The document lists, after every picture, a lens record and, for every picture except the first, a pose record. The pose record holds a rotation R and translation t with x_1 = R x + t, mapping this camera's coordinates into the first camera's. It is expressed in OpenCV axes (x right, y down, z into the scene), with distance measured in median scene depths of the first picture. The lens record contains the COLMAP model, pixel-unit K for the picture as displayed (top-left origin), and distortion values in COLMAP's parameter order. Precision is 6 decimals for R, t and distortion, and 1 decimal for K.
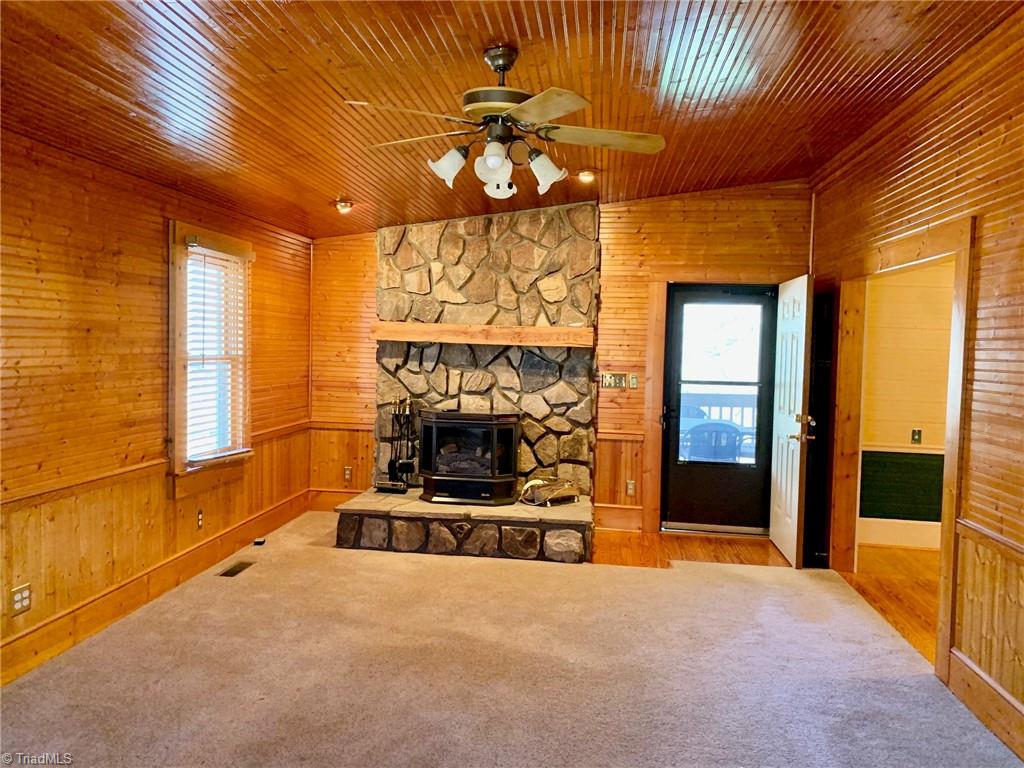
lens RADIAL K [[785.9, 0, 508.9], [0, 785.9, 385.2], [0, 0, 1]] dist [0.058241, -0.091454]
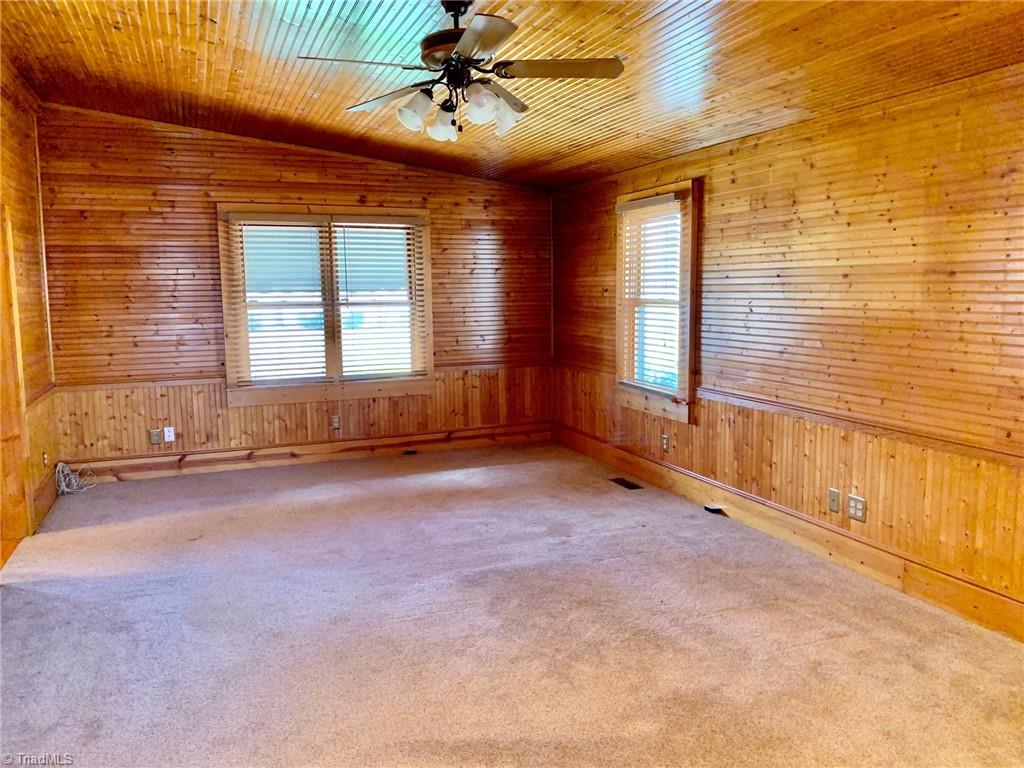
lens RADIAL K [[785.9, 0, 512.3], [0, 785.9, 382.0], [0, 0, 1]] dist [0.058241, -0.091454]
pose [[-0.881364, 0.041387, -0.470622, 0.279871], [-0.035975, 0.987384, 0.154203, -0.056591], [0.471067, 0.152839, -0.868755, 1.301151]]
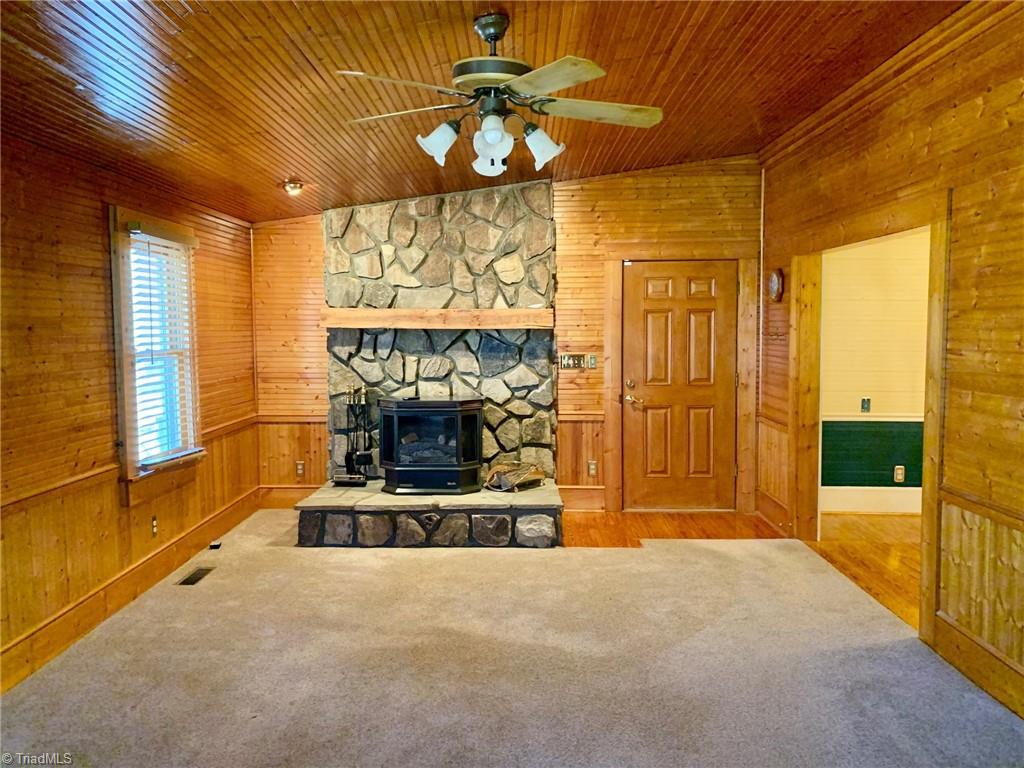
lens RADIAL K [[785.9, 0, 508.8], [0, 785.9, 382.2], [0, 0, 1]] dist [0.058241, -0.091454]
pose [[0.994121, -0.038620, 0.101157, -0.065227], [0.036565, 0.999087, 0.022087, -0.005955], [-0.101918, -0.018258, 0.994625, 0.032190]]
